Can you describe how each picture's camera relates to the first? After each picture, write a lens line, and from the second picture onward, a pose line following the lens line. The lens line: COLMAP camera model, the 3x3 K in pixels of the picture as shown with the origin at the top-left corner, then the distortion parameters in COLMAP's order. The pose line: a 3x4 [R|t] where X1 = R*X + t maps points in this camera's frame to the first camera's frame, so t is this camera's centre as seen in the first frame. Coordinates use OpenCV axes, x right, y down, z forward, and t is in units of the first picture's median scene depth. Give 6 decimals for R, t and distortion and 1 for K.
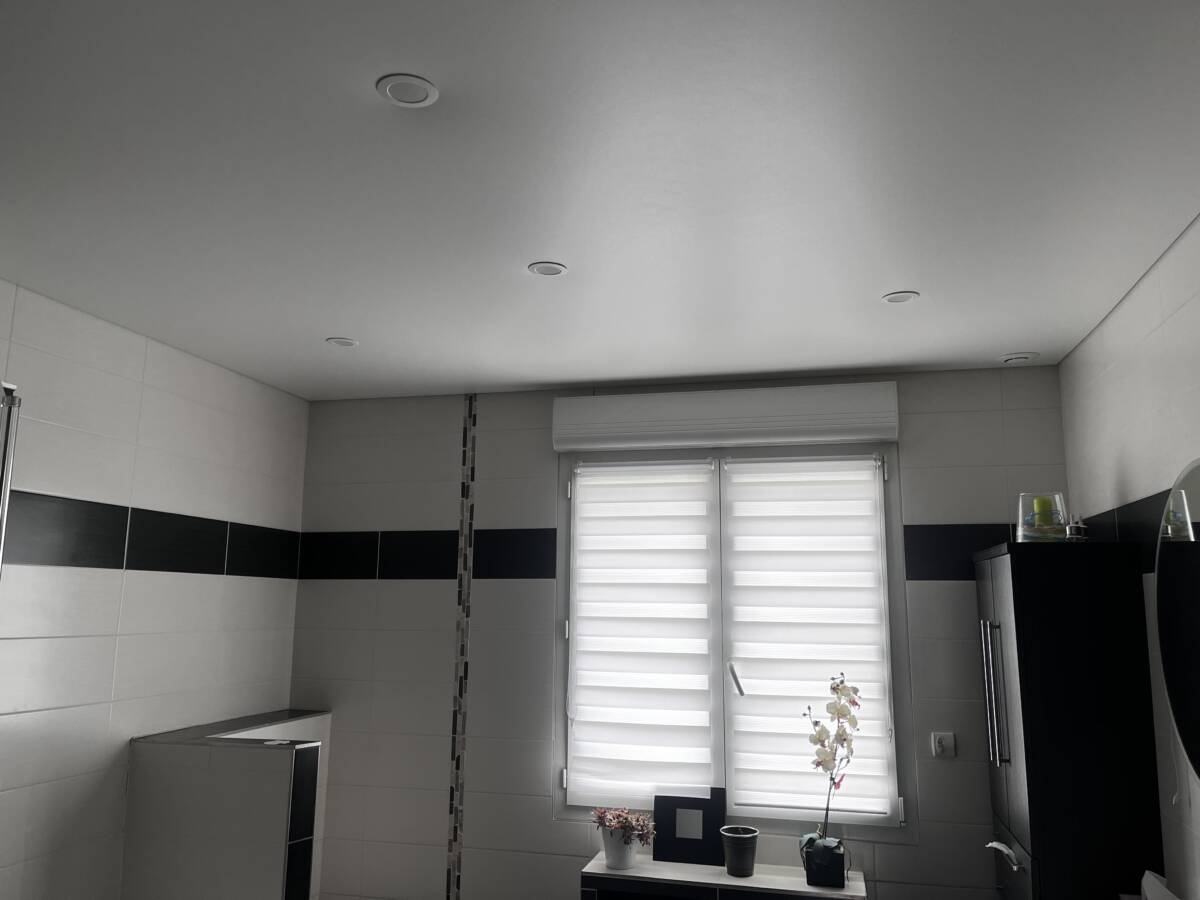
lens RADIAL K [[895.5, 0, 594.2], [0, 895.5, 467.6], [0, 0, 1]] dist [0.087676, -0.122510]
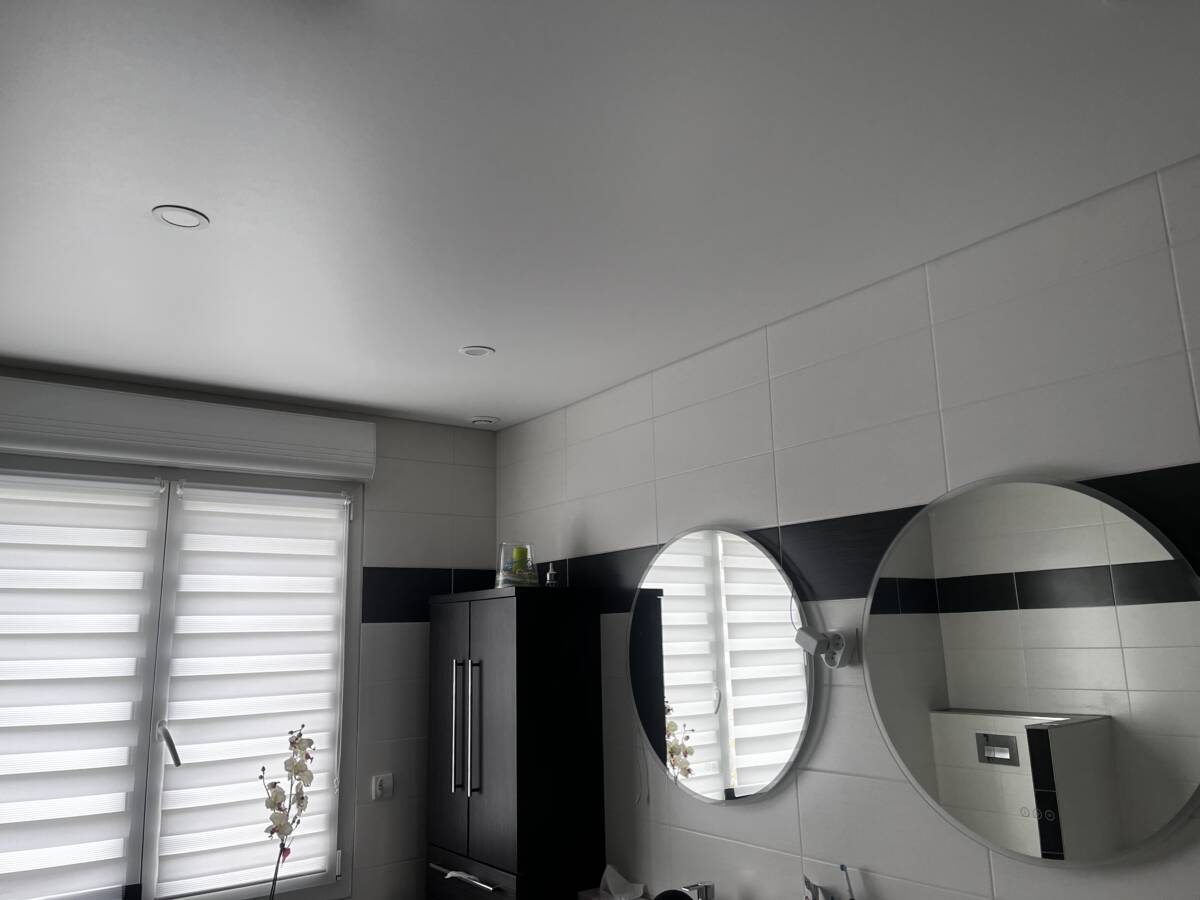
lens RADIAL K [[895.5, 0, 594.2], [0, 895.5, 467.6], [0, 0, 1]] dist [0.087676, -0.122510]
pose [[0.647144, 0.118402, 0.753118, -0.259529], [-0.083584, 0.992930, -0.084282, 0.017717], [-0.757772, -0.008406, 0.652465, 0.164791]]
